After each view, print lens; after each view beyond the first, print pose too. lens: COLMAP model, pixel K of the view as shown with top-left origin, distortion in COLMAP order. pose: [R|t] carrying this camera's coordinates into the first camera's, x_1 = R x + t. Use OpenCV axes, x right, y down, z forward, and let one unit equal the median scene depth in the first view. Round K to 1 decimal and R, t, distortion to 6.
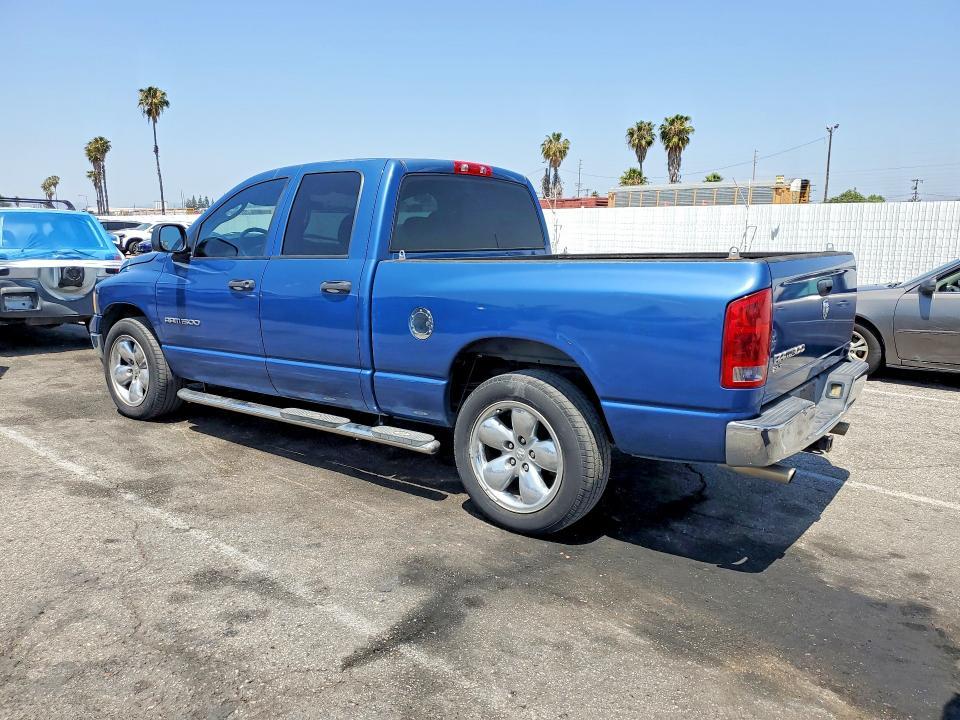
lens RADIAL K [[698.8, 0, 480.0], [0, 698.8, 360.0], [0, 0, 1]] dist [0.007030, 0.004474]
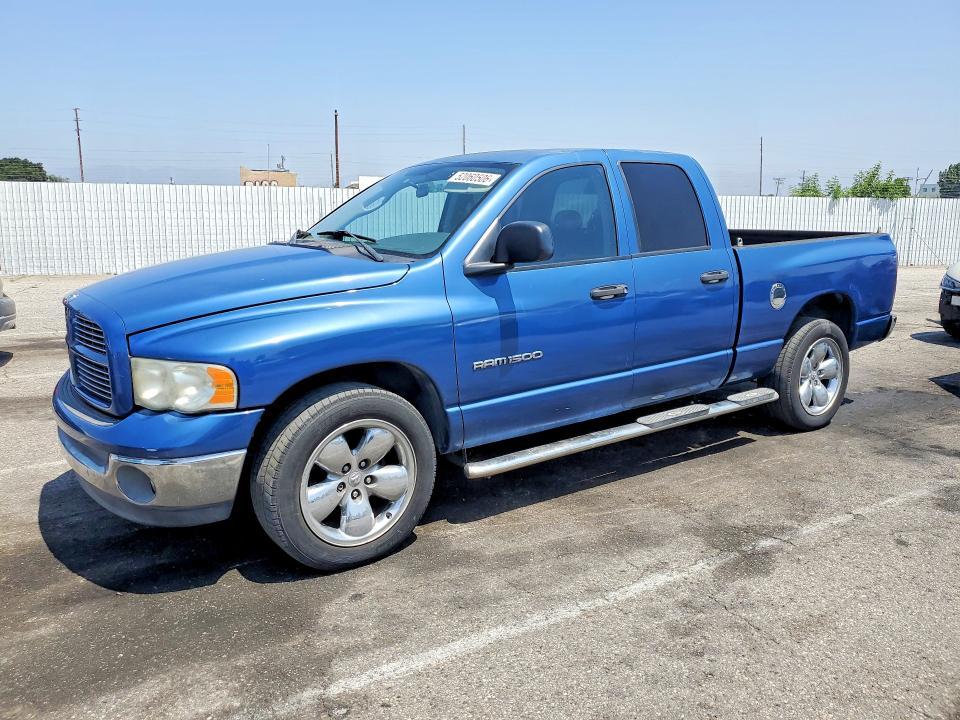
lens RADIAL K [[698.8, 0, 480.0], [0, 698.8, 360.0], [0, 0, 1]] dist [0.007030, 0.004474]
pose [[0.336823, -0.192237, 0.921735, -1.191908], [0.162641, 0.976100, 0.144142, -0.176732], [-0.927415, 0.101361, 0.360038, 0.871771]]
